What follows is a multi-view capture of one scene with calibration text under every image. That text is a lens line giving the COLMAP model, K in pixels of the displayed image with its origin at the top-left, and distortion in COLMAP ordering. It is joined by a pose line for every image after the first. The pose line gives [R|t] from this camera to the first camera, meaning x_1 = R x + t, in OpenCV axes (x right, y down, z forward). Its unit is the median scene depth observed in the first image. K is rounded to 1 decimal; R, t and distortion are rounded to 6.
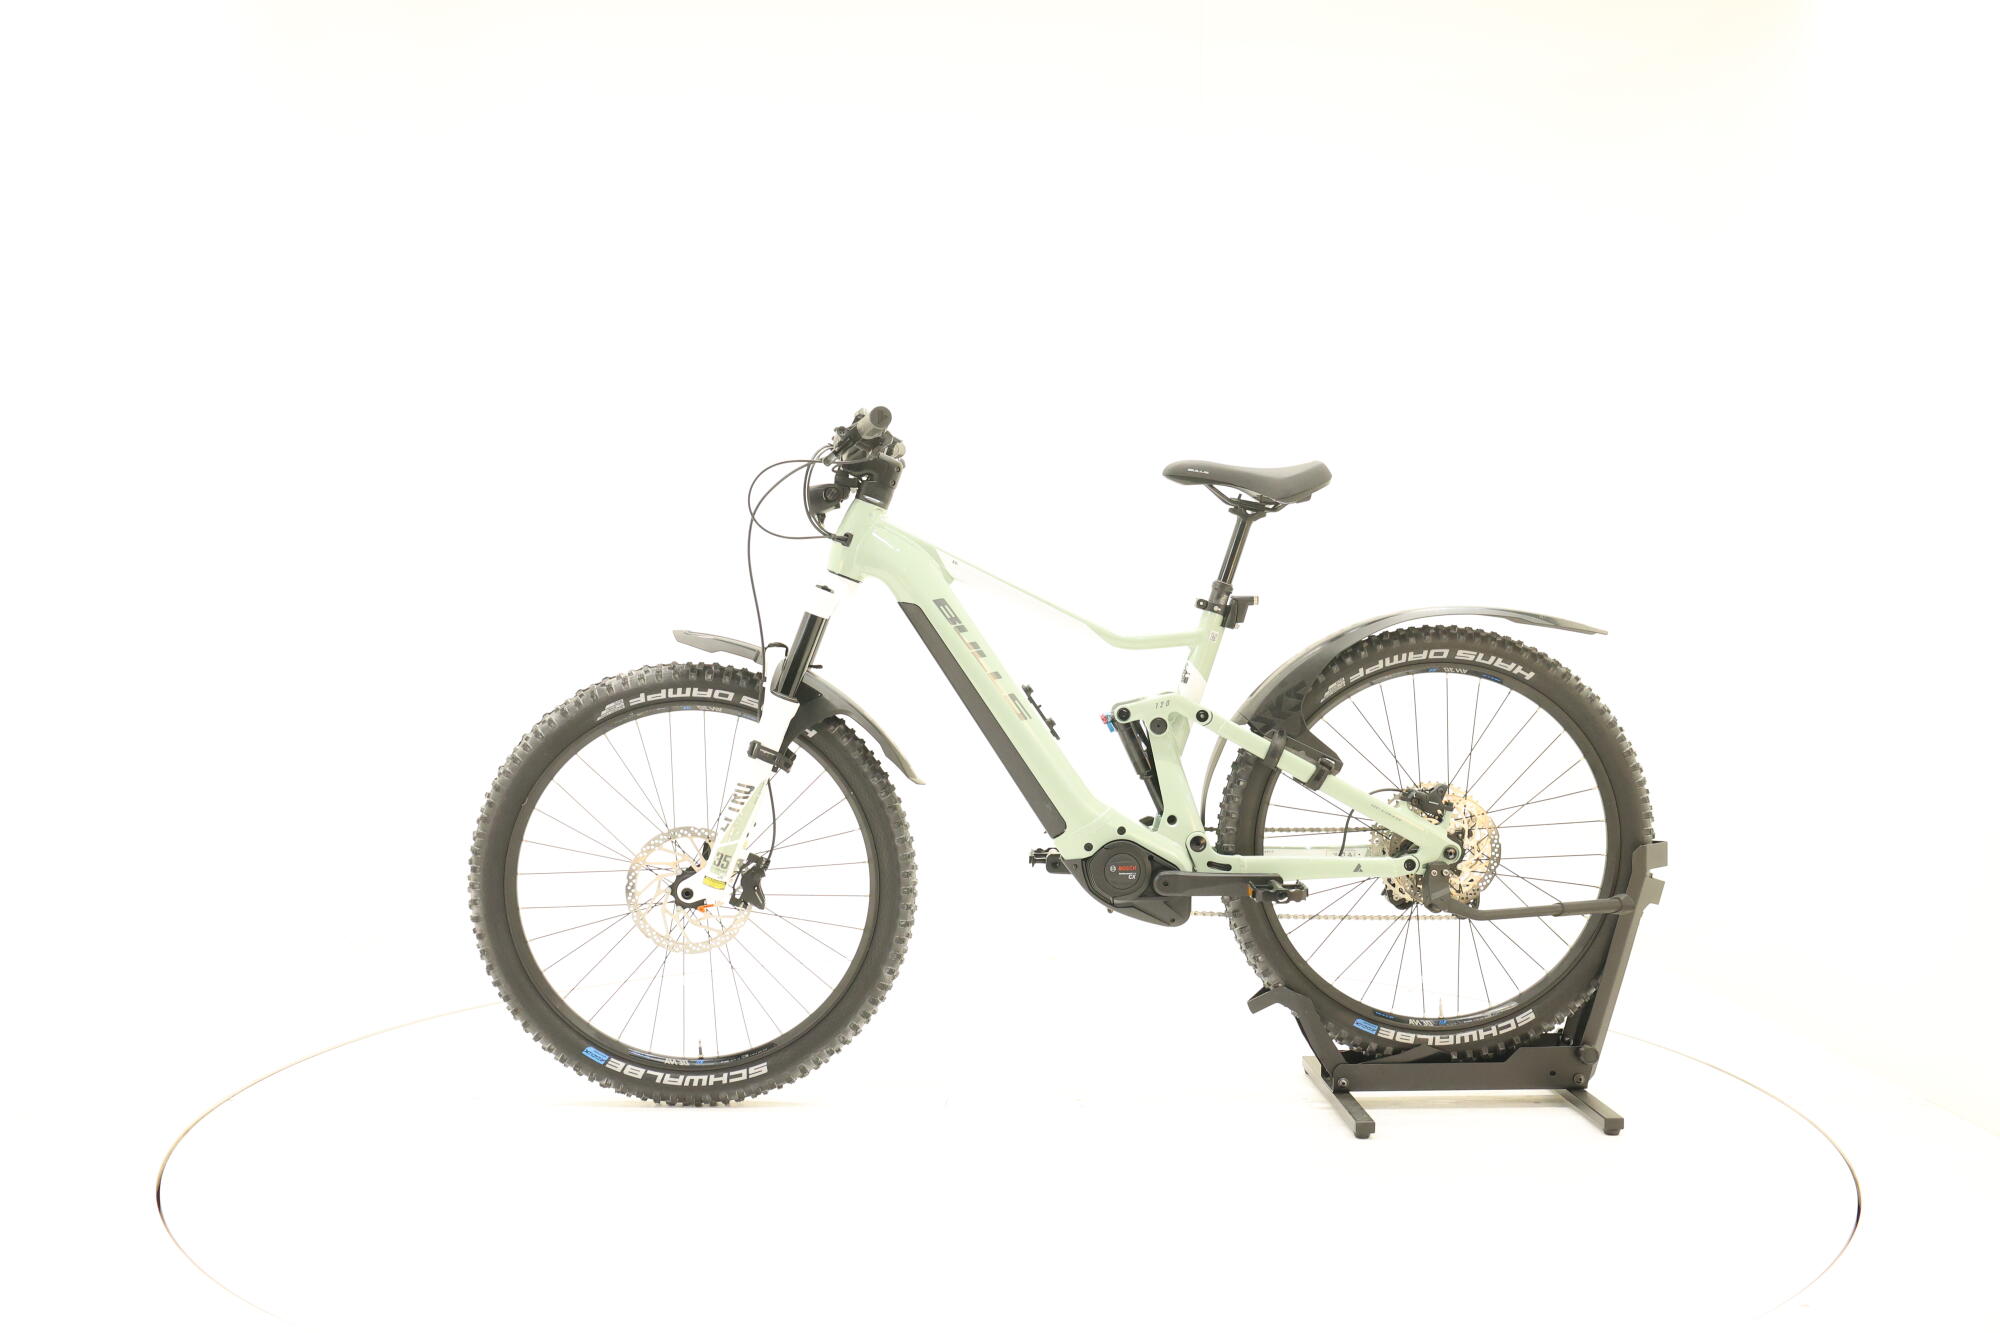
lens RADIAL K [[1845.6, 0, 992.7], [0, 1845.6, 654.2], [0, 0, 1]] dist [-0.032477, 0.000000]
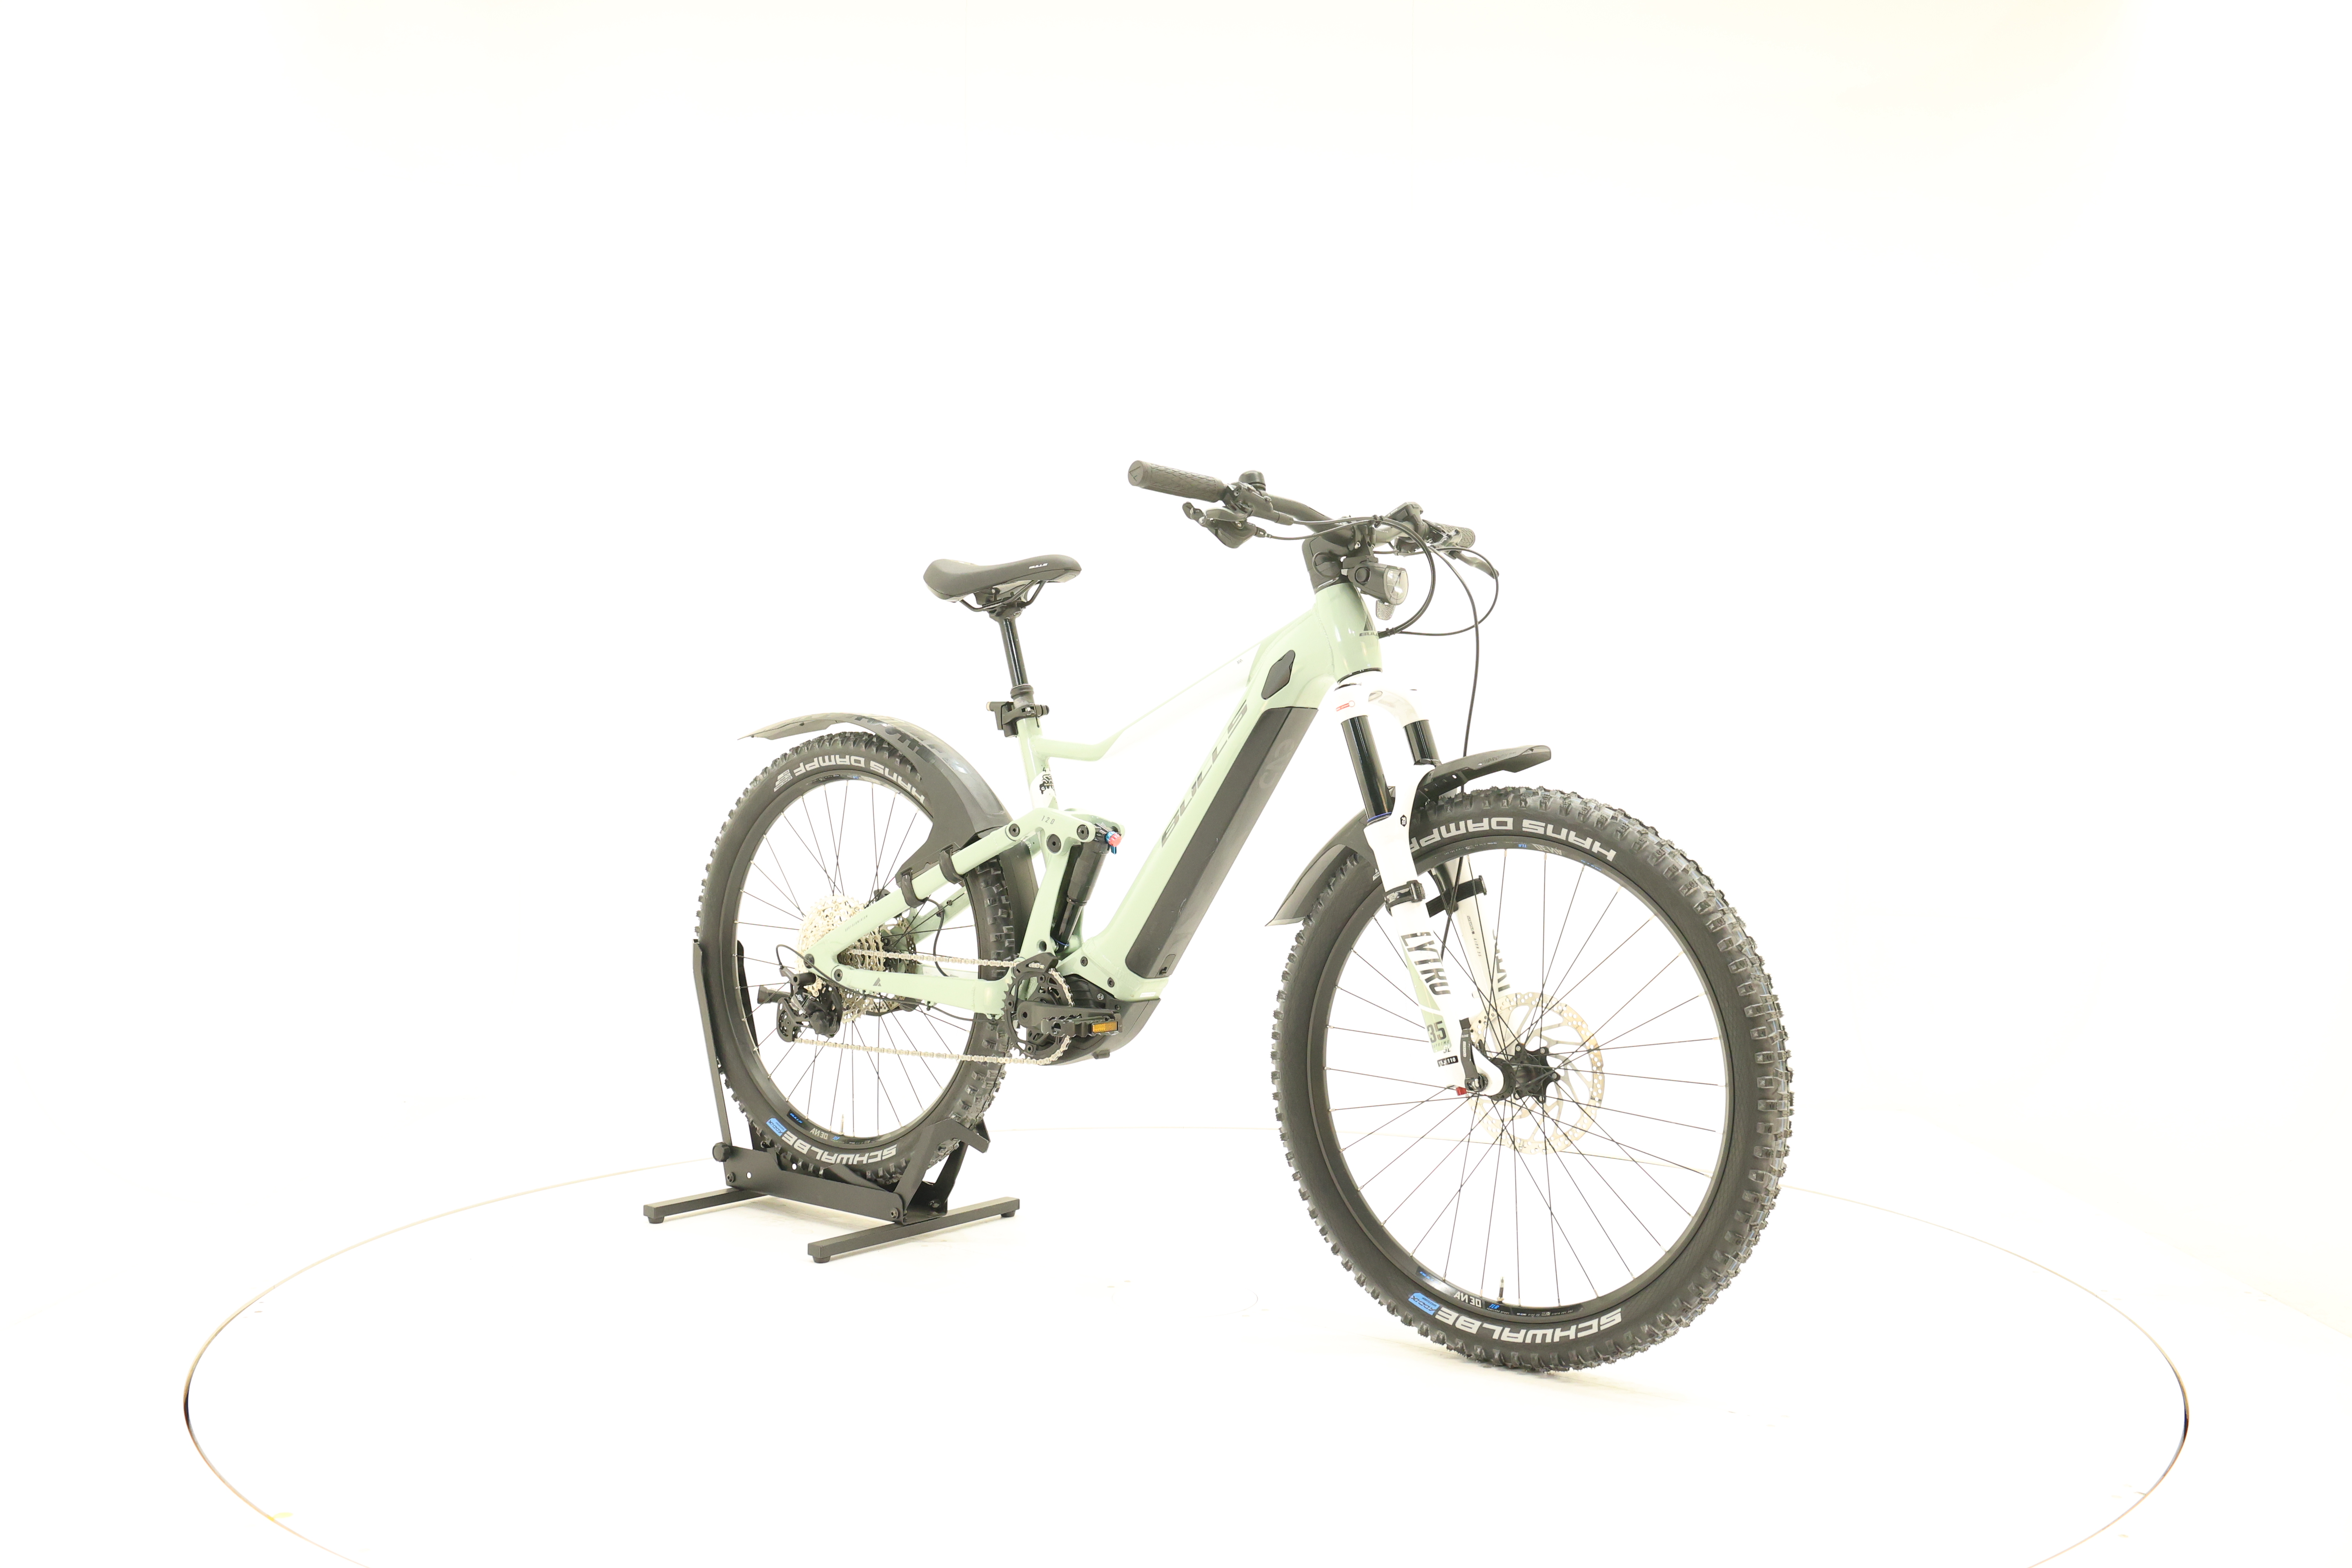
lens RADIAL K [[2170.5, 0, 1174.5], [0, 2170.5, 781.7], [0, 0, 1]] dist [-0.032477, 0.000000]
pose [[-0.761008, -0.022507, 0.648352, -0.642507], [0.007778, 0.999010, 0.043809, -0.038706], [-0.648695, 0.038382, -0.760080, 1.783179]]
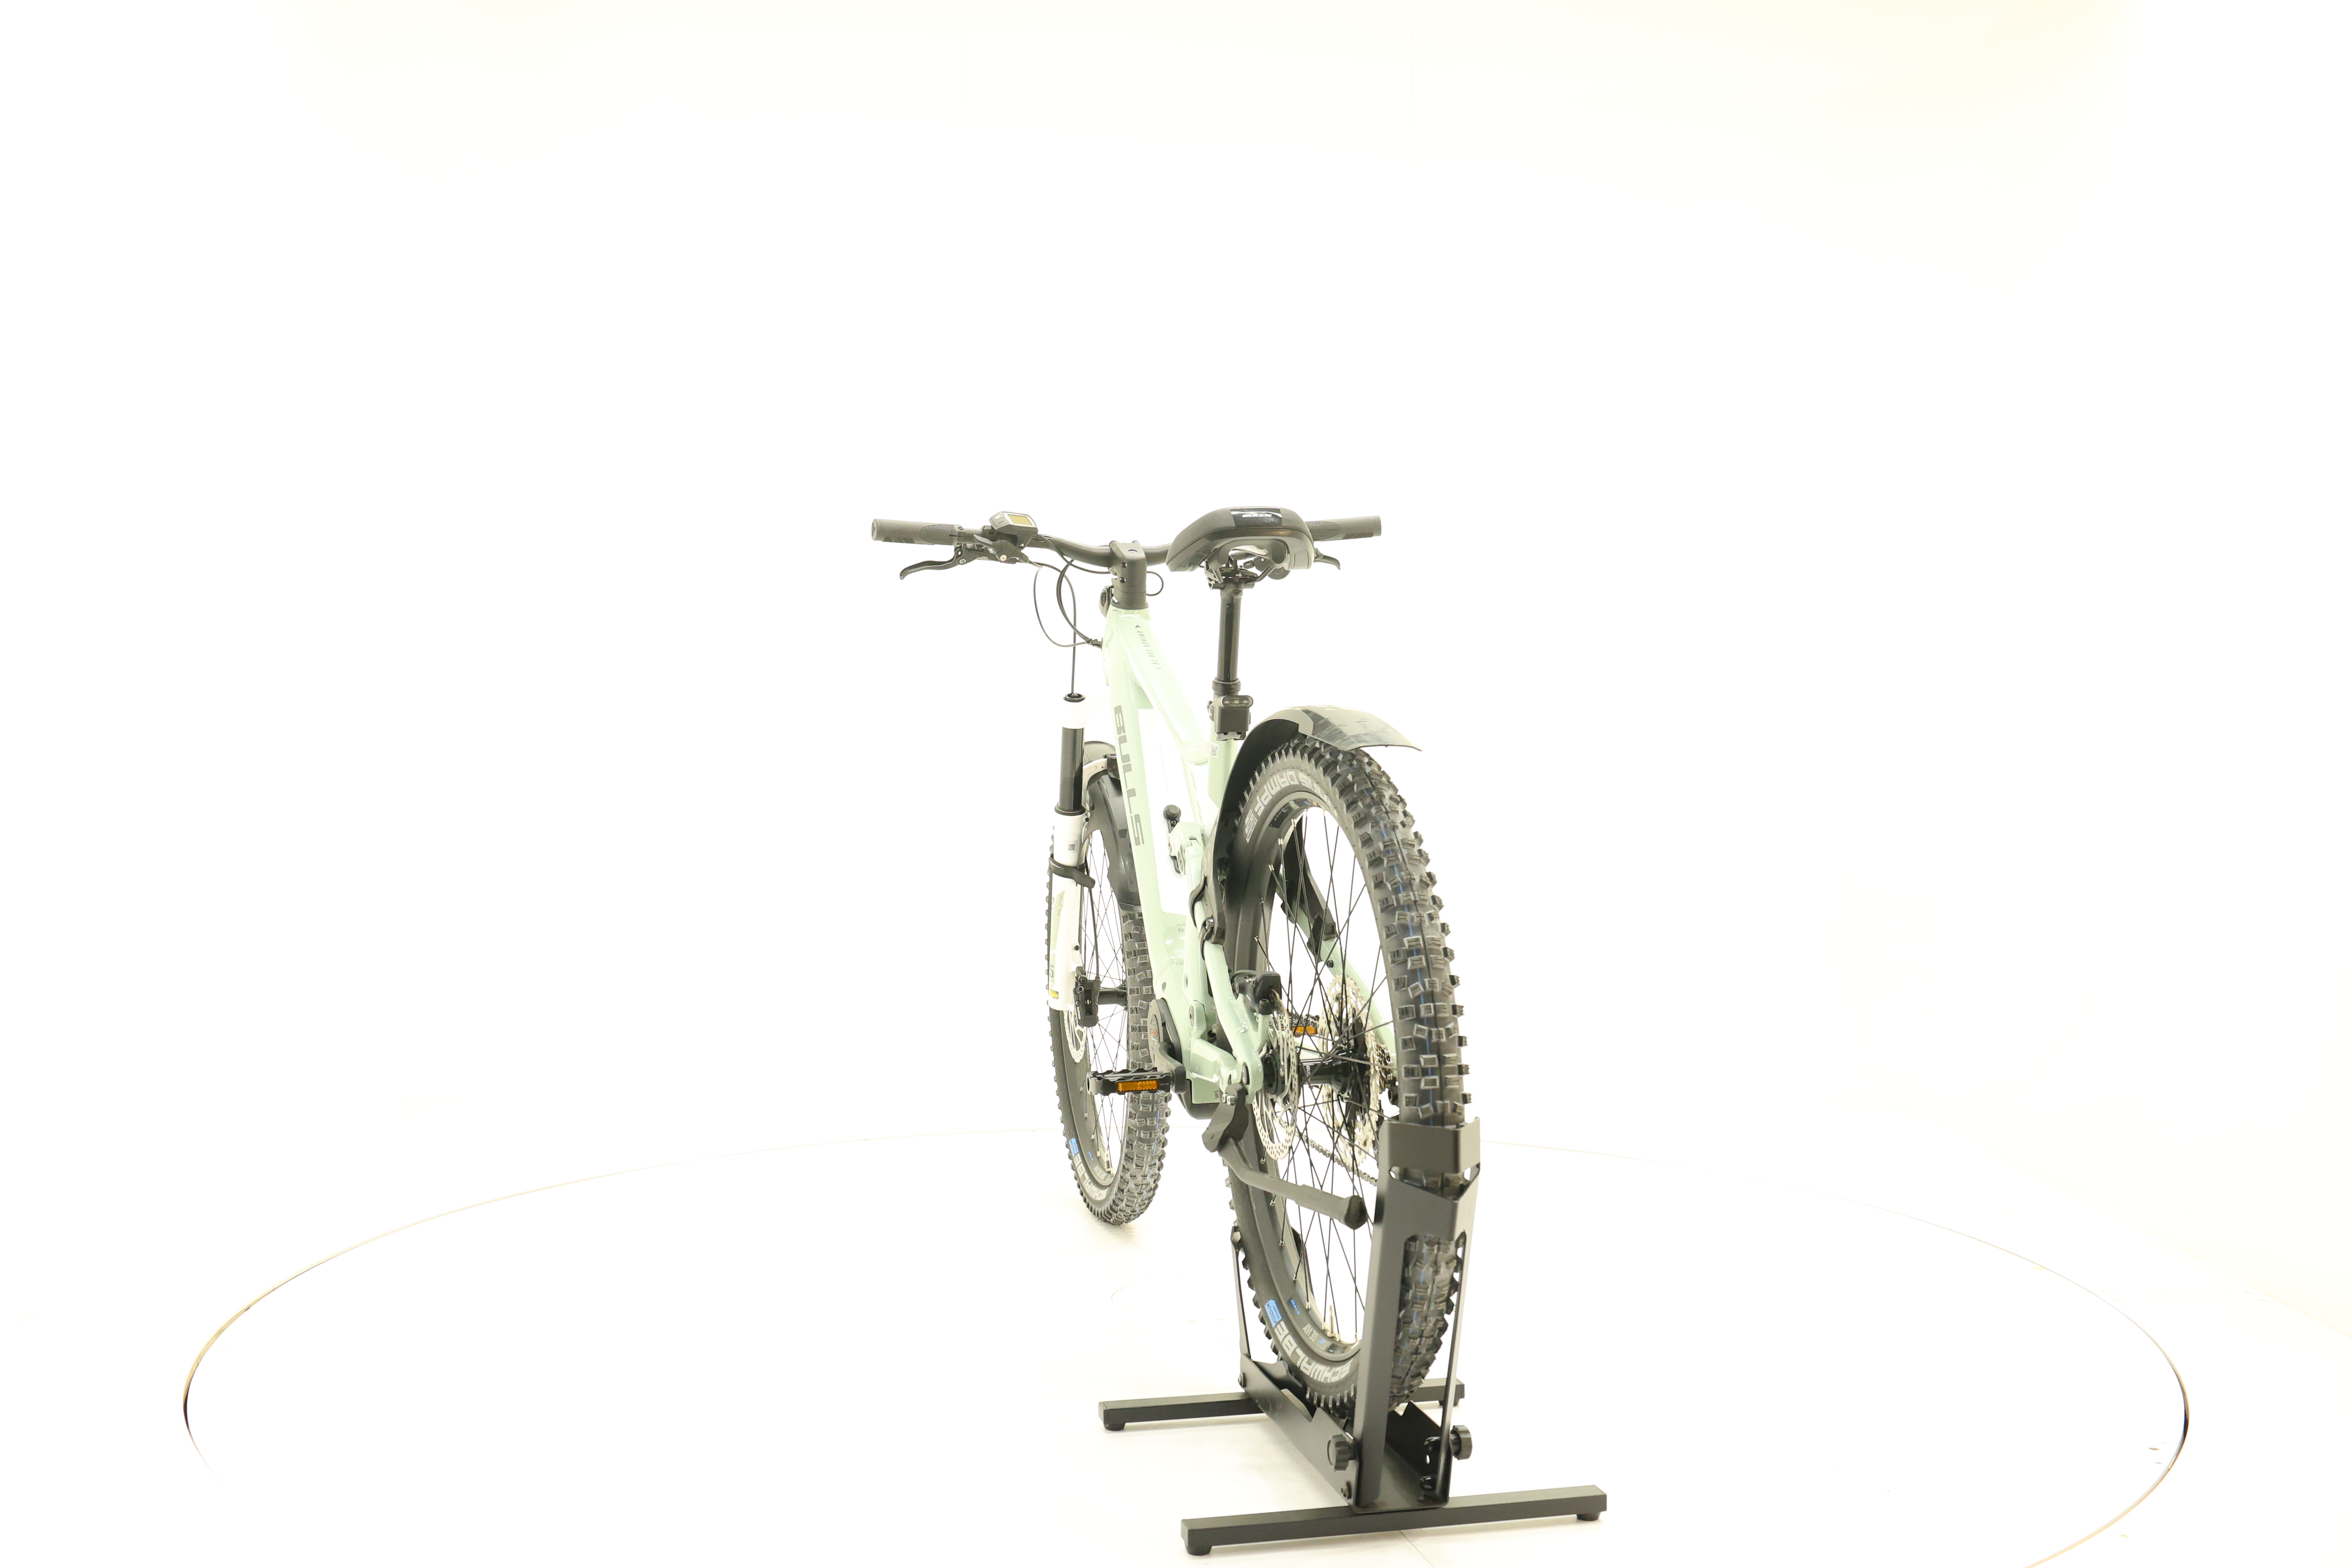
lens RADIAL K [[2170.5, 0, 1180.5], [0, 2170.5, 791.6], [0, 0, 1]] dist [-0.032477, 0.000000]
pose [[0.205914, 0.022899, -0.978302, 0.997972], [-0.023684, 0.999550, 0.018412, -0.008644], [0.978283, 0.019379, 0.206364, 0.799655]]
